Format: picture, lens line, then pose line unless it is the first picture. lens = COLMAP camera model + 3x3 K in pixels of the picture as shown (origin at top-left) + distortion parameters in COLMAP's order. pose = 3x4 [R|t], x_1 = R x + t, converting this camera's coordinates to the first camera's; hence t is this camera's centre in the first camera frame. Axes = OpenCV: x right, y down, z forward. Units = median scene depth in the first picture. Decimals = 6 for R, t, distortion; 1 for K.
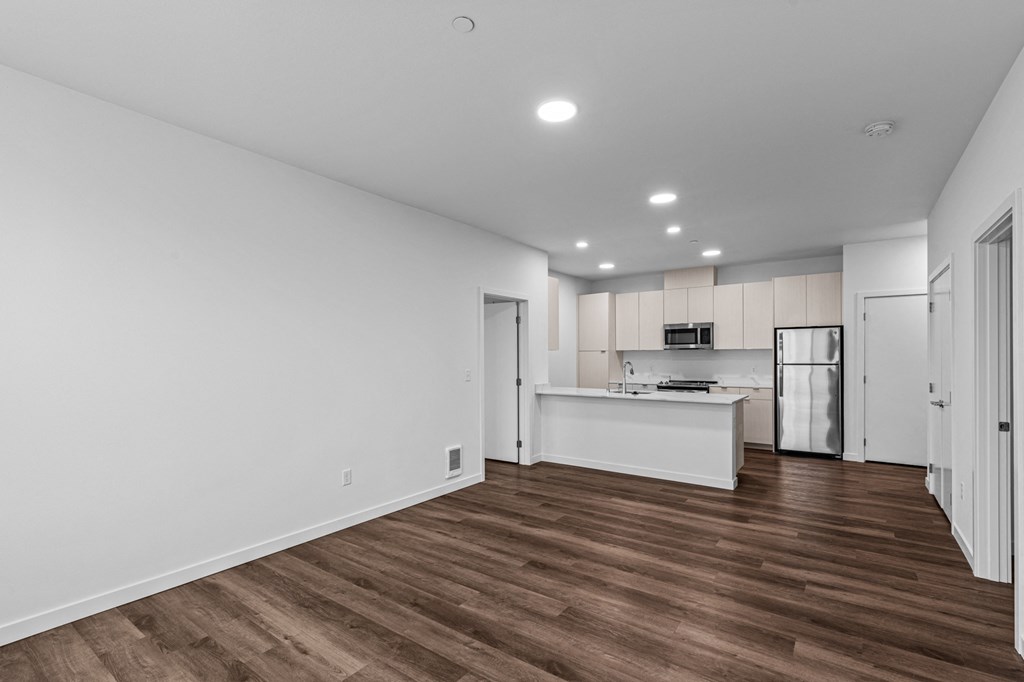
lens RADIAL K [[473.3, 0, 501.0], [0, 473.3, 355.7], [0, 0, 1]] dist [0.001811, -0.000045]
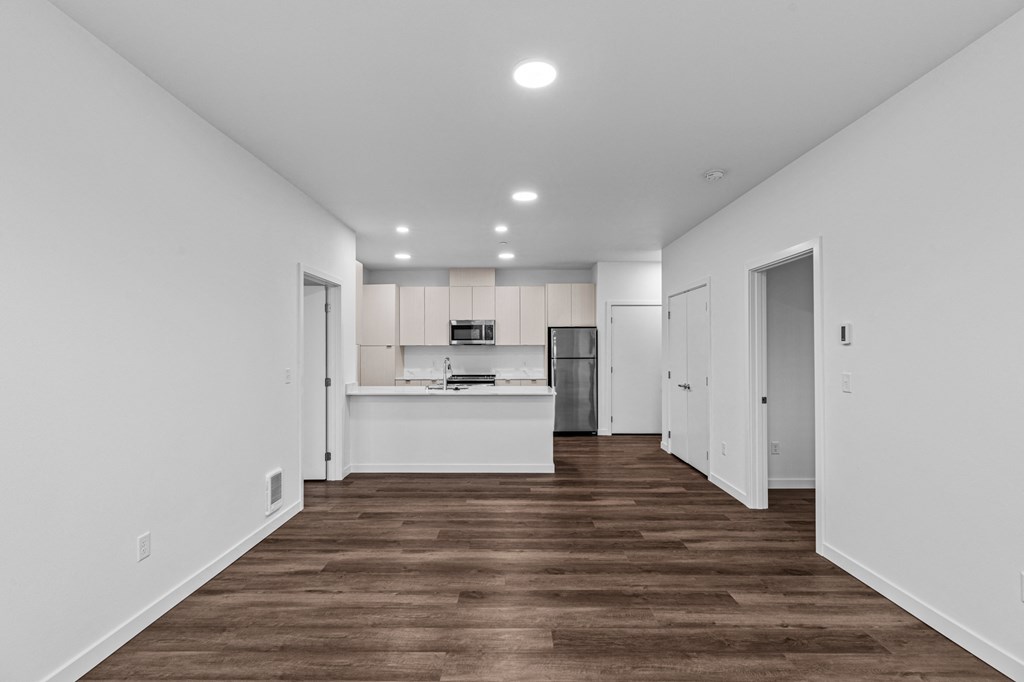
lens RADIAL K [[470.7, 0, 509.4], [0, 470.7, 345.9], [0, 0, 1]] dist [0.002825, -0.000160]
pose [[0.809651, 0.007590, 0.586863, -0.224692], [-0.001216, 0.999936, -0.011254, 0.000855], [-0.586911, 0.008398, 0.809608, 0.162340]]
